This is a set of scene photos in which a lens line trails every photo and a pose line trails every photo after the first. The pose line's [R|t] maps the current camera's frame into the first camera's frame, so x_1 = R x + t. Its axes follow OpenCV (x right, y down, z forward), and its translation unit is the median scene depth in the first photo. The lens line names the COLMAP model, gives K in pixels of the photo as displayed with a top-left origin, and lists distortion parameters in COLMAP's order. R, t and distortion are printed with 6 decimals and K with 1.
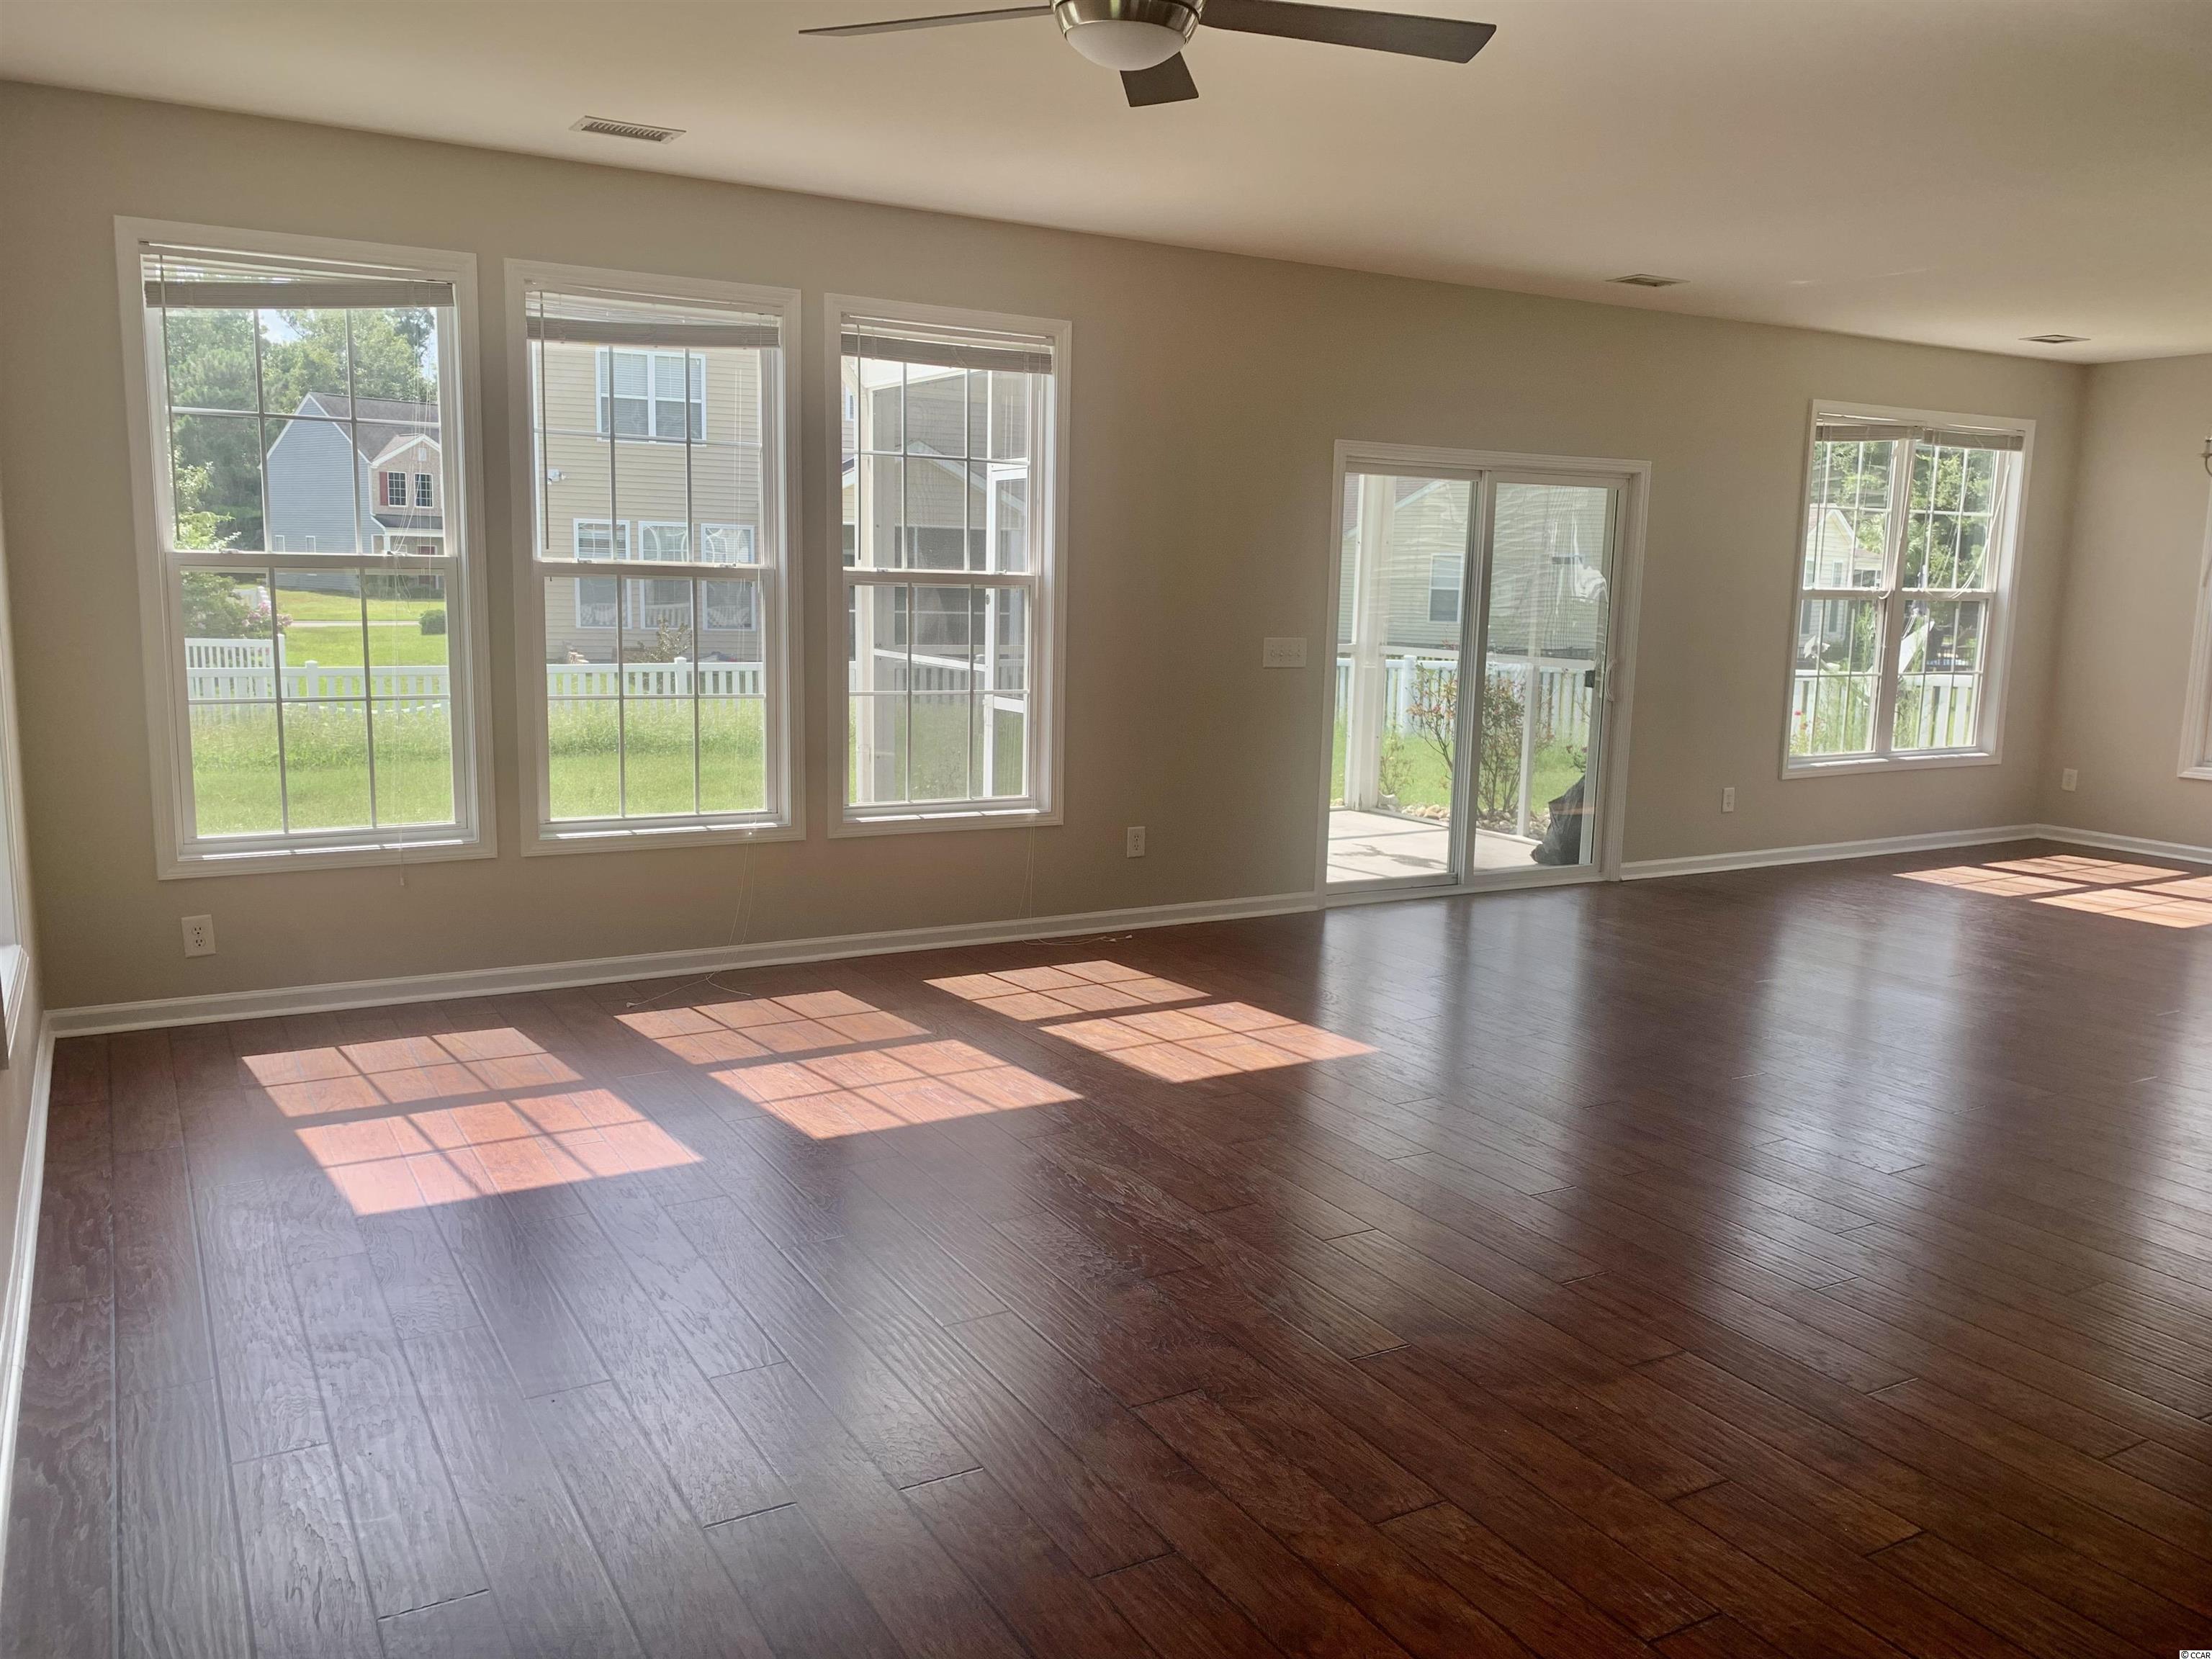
lens RADIAL K [[1700.6, 0, 1106.0], [0, 1700.6, 829.5], [0, 0, 1]] dist [0.010644, 0.013557]
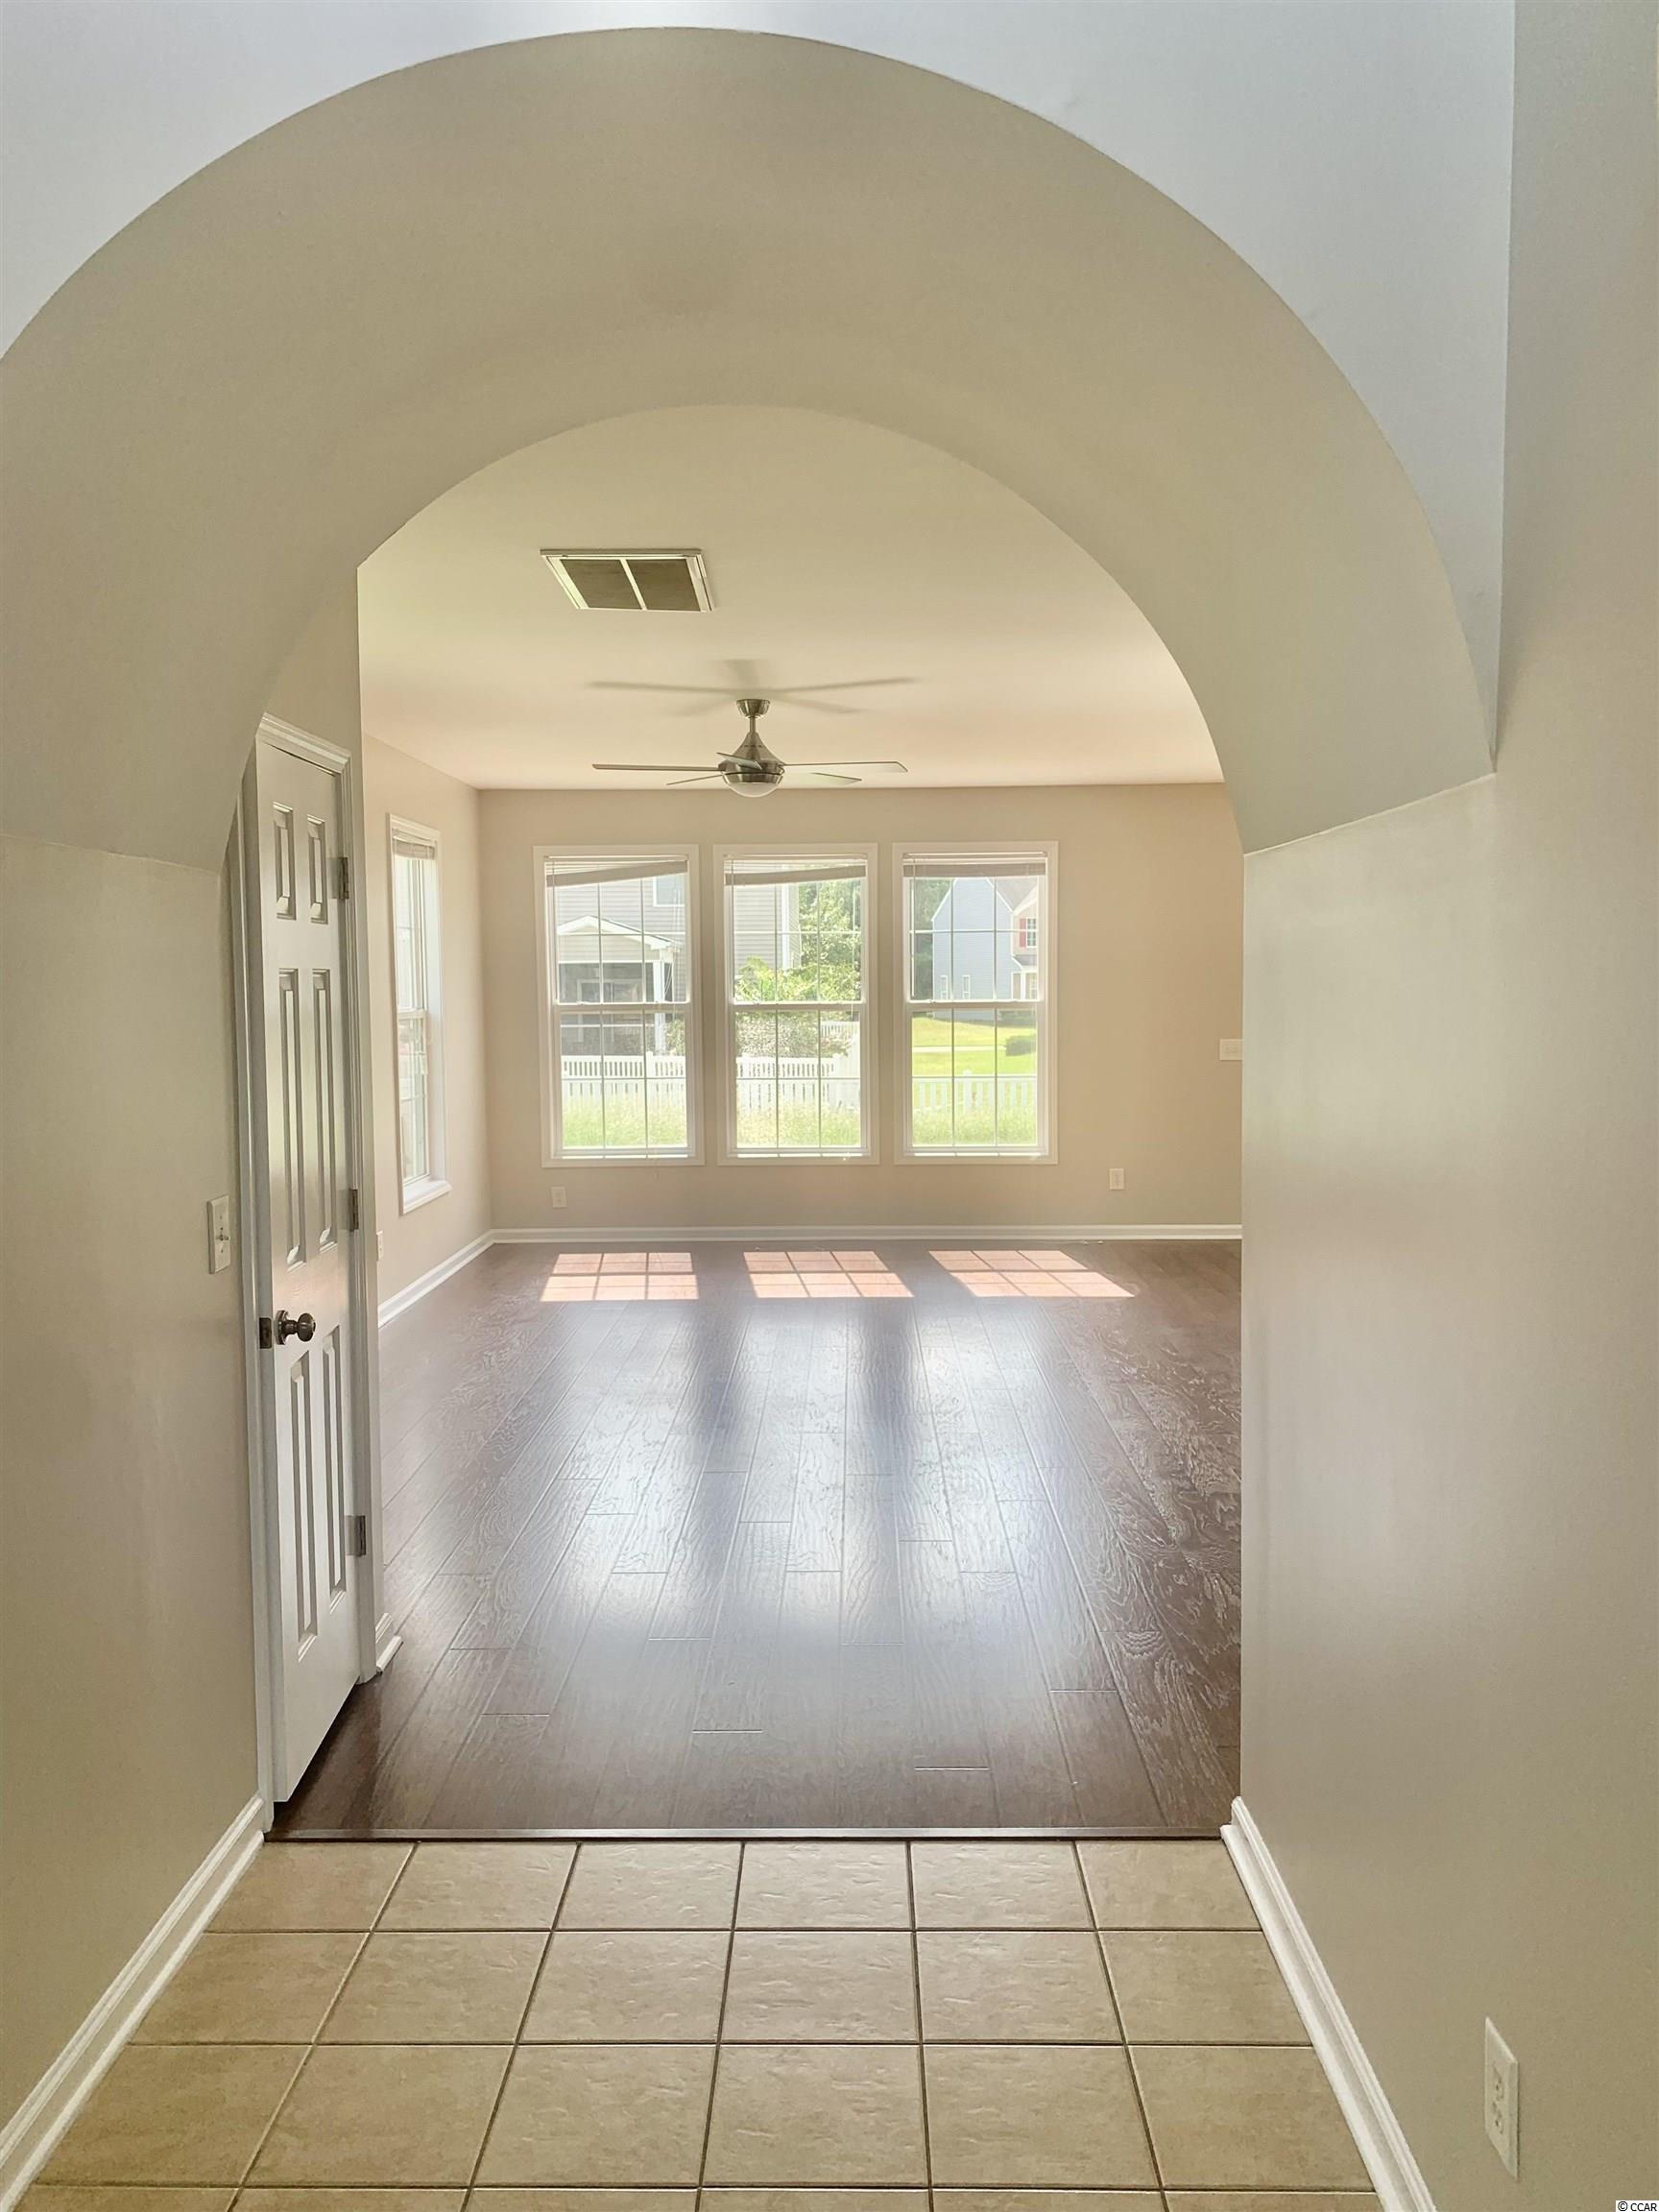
lens RADIAL K [[1688.9, 0, 829.5], [0, 1688.9, 1106.0], [0, 0, 1]] dist [0.010916, 0.000903]
pose [[0.857546, 0.006058, -0.514372, 0.613905], [-0.049801, 0.996211, -0.071294, 0.067409], [0.511991, 0.086755, 0.854599, -0.426763]]
